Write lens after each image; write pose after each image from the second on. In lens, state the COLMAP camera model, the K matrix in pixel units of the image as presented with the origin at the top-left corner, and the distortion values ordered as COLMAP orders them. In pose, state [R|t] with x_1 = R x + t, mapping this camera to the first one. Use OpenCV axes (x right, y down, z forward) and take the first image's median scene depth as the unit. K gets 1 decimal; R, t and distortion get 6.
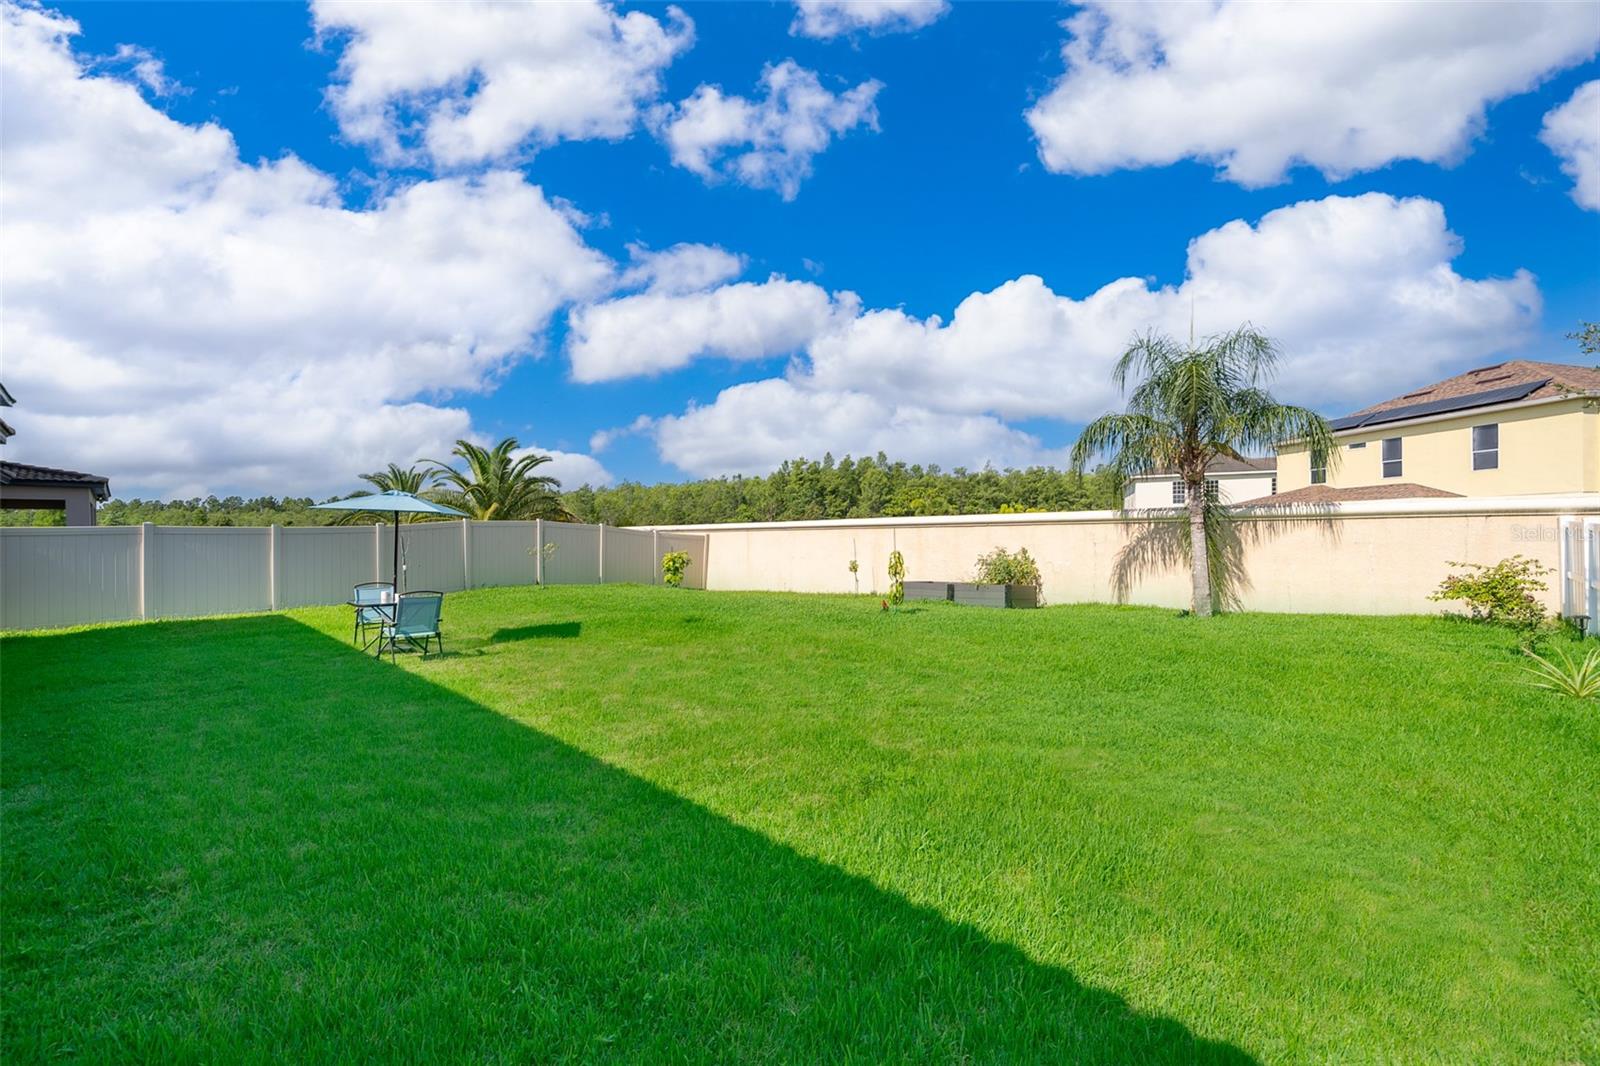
lens RADIAL K [[641.0, 0, 795.3], [0, 641.0, 531.0], [0, 0, 1]] dist [-0.001512, -0.000021]
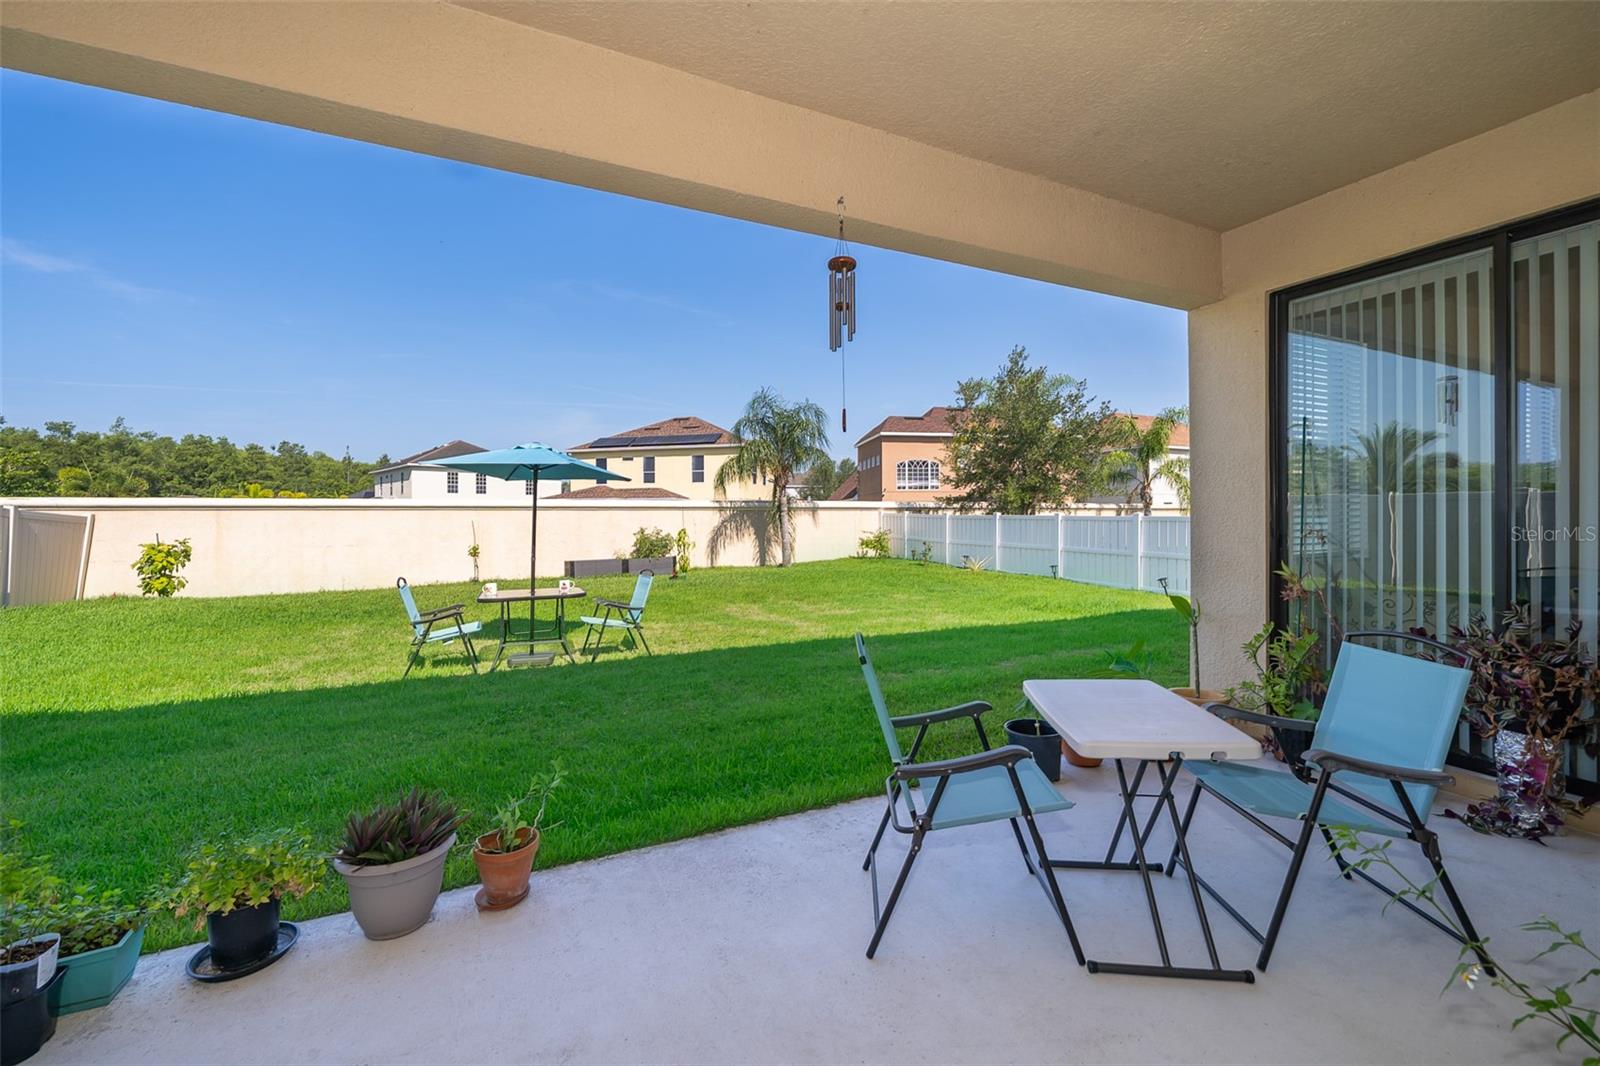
lens RADIAL K [[641.0, 0, 795.3], [0, 641.0, 531.0], [0, 0, 1]] dist [-0.001512, -0.000021]
pose [[0.372544, -0.009870, 0.927962, -0.355864], [-0.005924, 0.999898, 0.013014, 0.006887], [-0.927996, -0.010346, 0.372447, 0.142974]]
